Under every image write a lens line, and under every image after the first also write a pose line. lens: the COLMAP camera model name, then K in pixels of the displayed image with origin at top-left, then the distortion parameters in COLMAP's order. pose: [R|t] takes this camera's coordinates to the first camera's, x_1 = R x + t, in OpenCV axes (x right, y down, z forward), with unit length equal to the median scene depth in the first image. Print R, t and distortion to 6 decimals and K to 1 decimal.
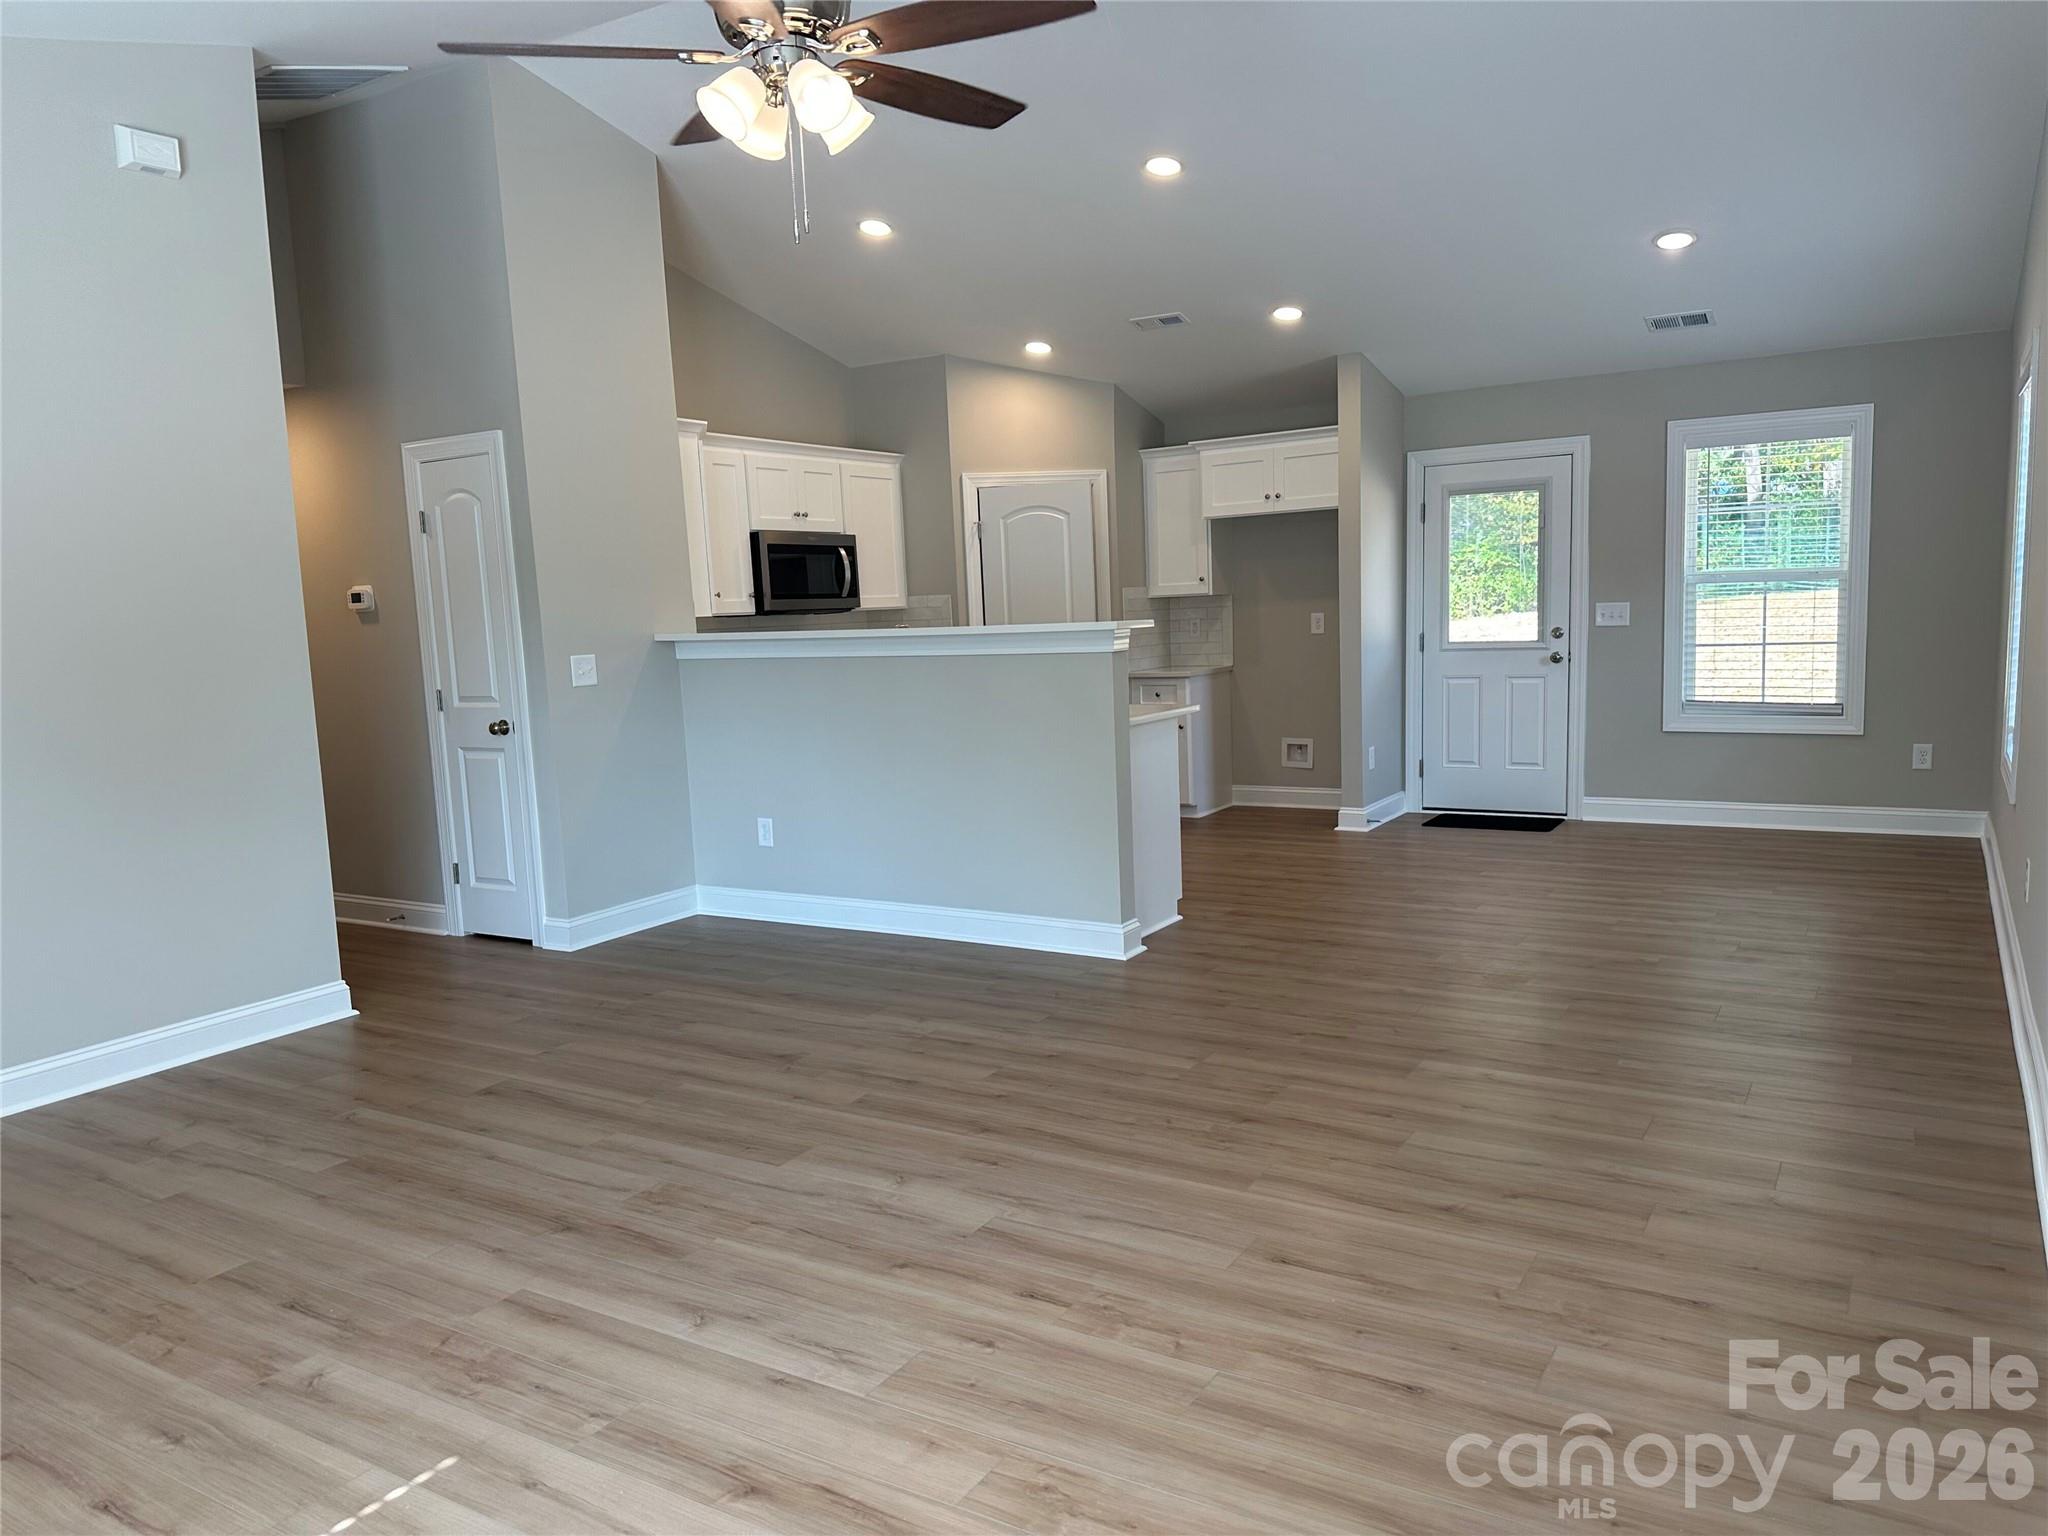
lens RADIAL K [[1433.8, 0, 1024.0], [0, 1433.8, 768.0], [0, 0, 1]] dist [0.001292, 0.000118]
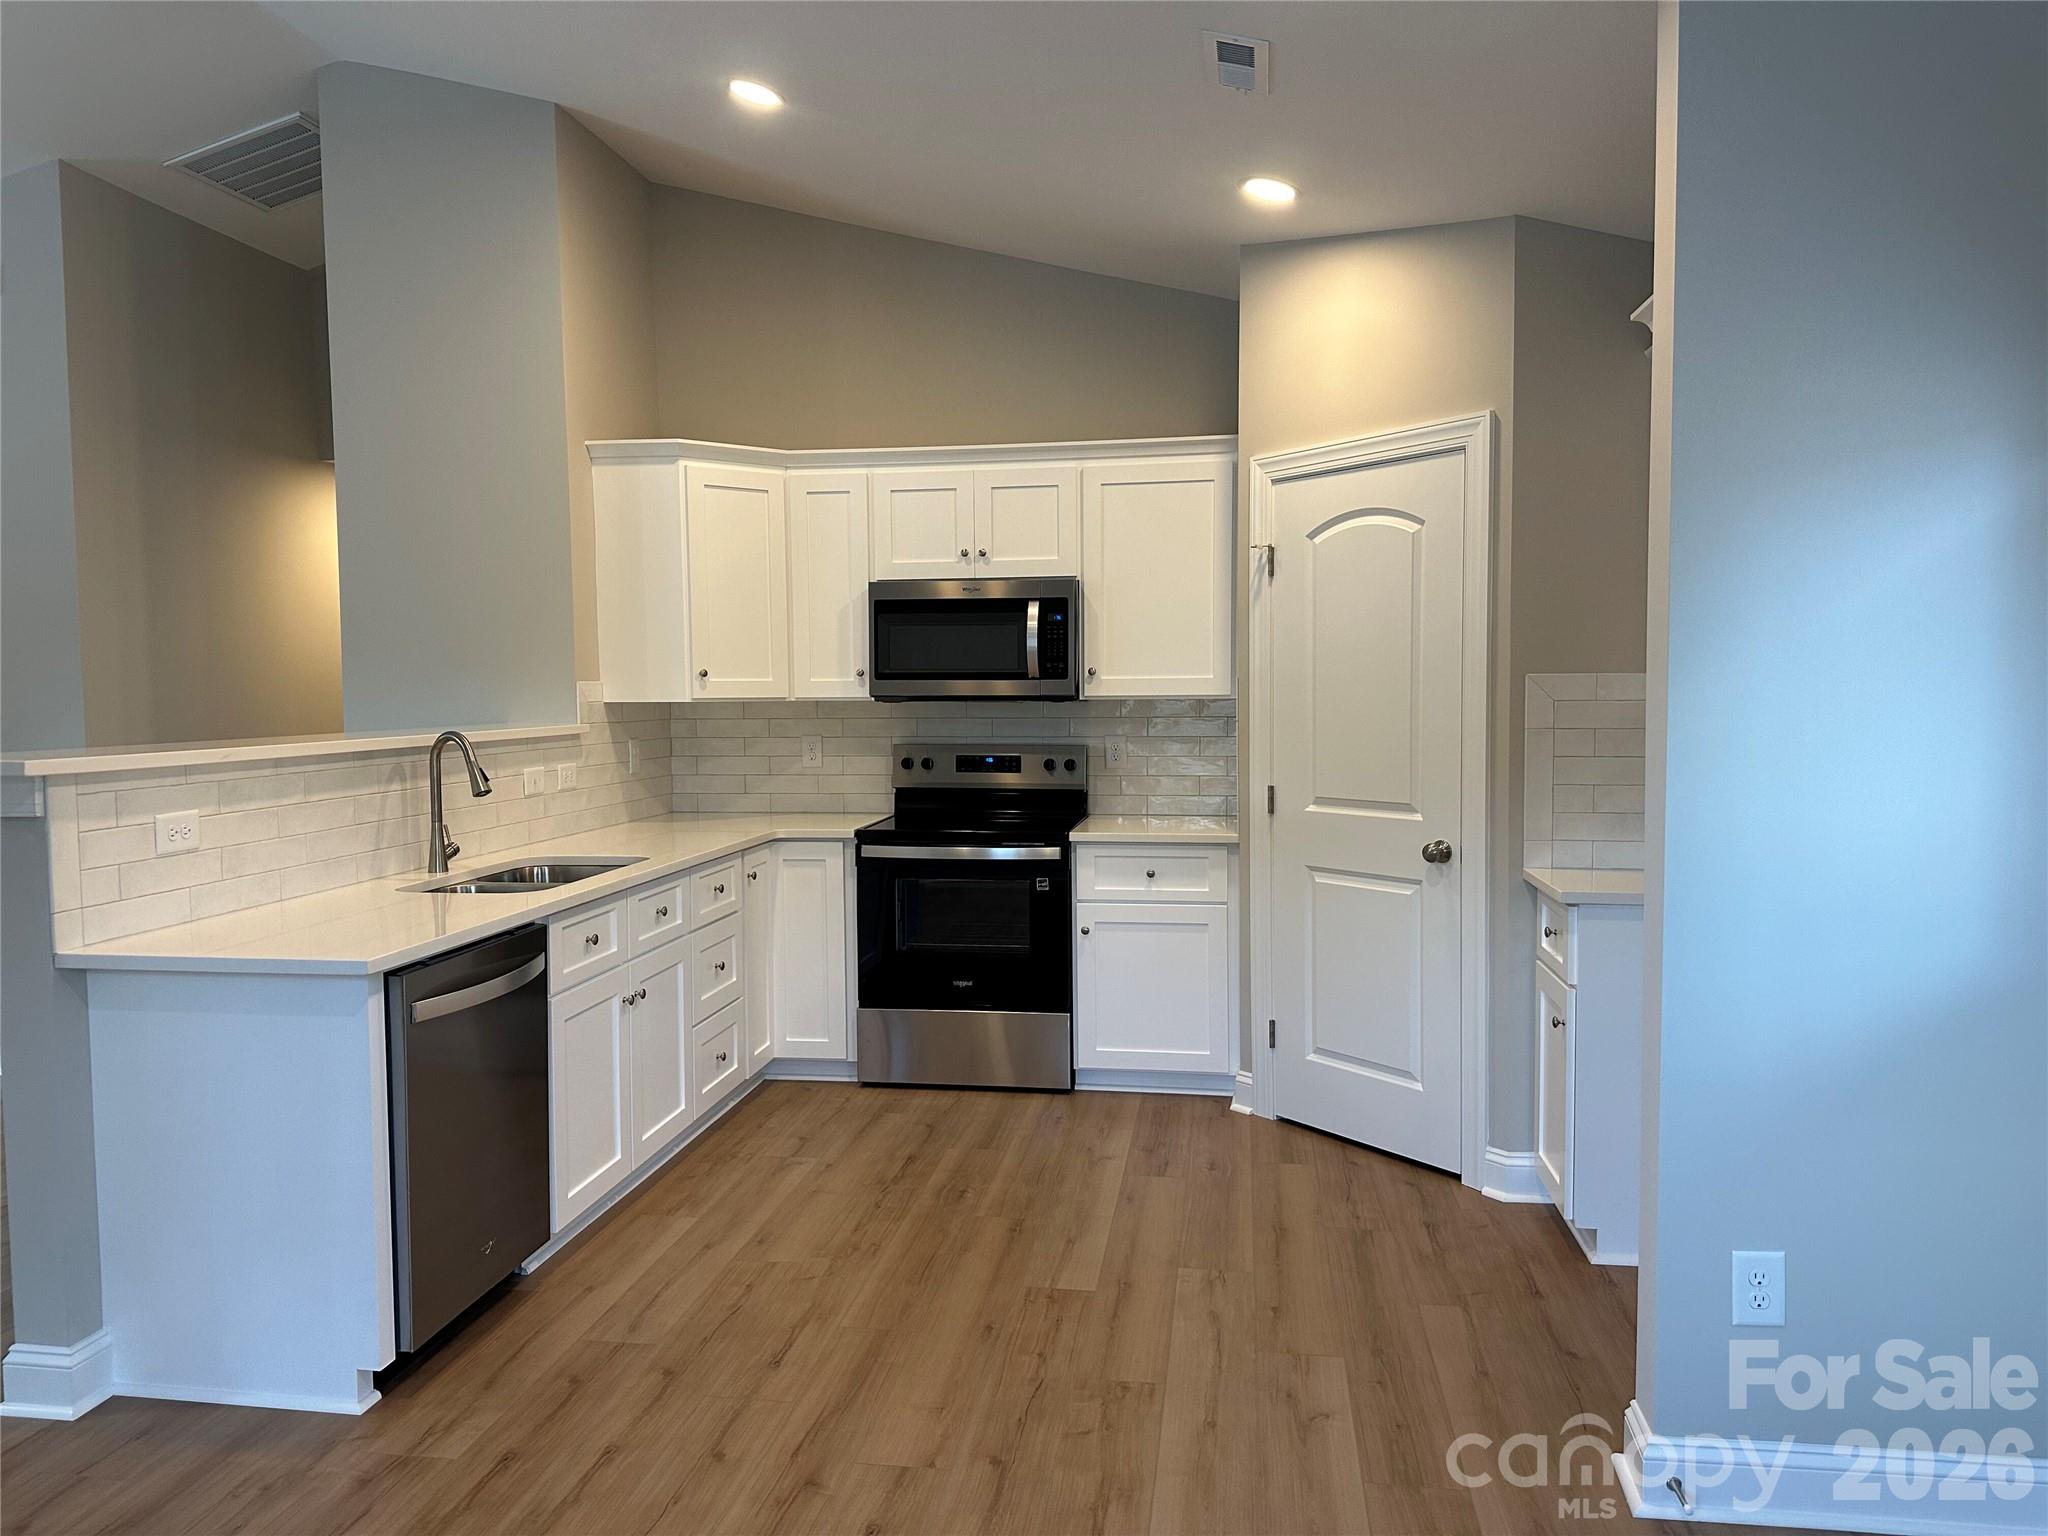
lens RADIAL K [[1433.8, 0, 1024.0], [0, 1433.8, 768.0], [0, 0, 1]] dist [0.001292, 0.000118]
pose [[0.387880, 0.084162, -0.917860, 0.489433], [-0.105713, 0.993313, 0.046407, -0.113370], [0.915628, 0.079030, 0.394183, 0.787042]]
